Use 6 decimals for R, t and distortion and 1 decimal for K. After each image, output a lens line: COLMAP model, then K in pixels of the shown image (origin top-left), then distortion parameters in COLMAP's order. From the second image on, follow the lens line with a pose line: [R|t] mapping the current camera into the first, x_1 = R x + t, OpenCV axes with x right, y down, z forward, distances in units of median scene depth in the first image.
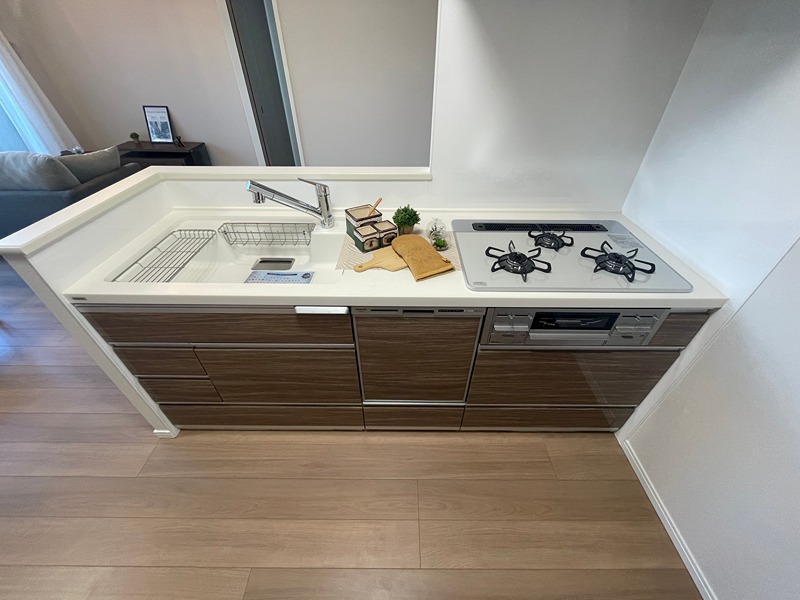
lens RADIAL K [[322.8, 0, 400.8], [0, 322.8, 300.2], [0, 0, 1]] dist [-0.002536, -0.000562]
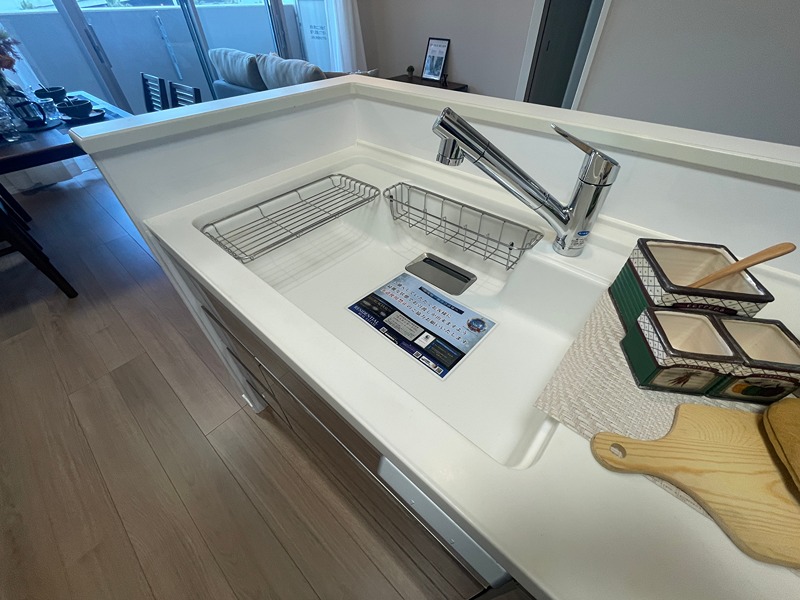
lens RADIAL K [[322.8, 0, 401.1], [0, 322.8, 299.4], [0, 0, 1]] dist [-0.002536, -0.000562]
pose [[0.755581, 0.442592, -0.482918, -0.154444], [-0.400181, 0.895532, 0.194621, -0.163931], [0.518606, 0.046202, 0.853764, 0.499076]]
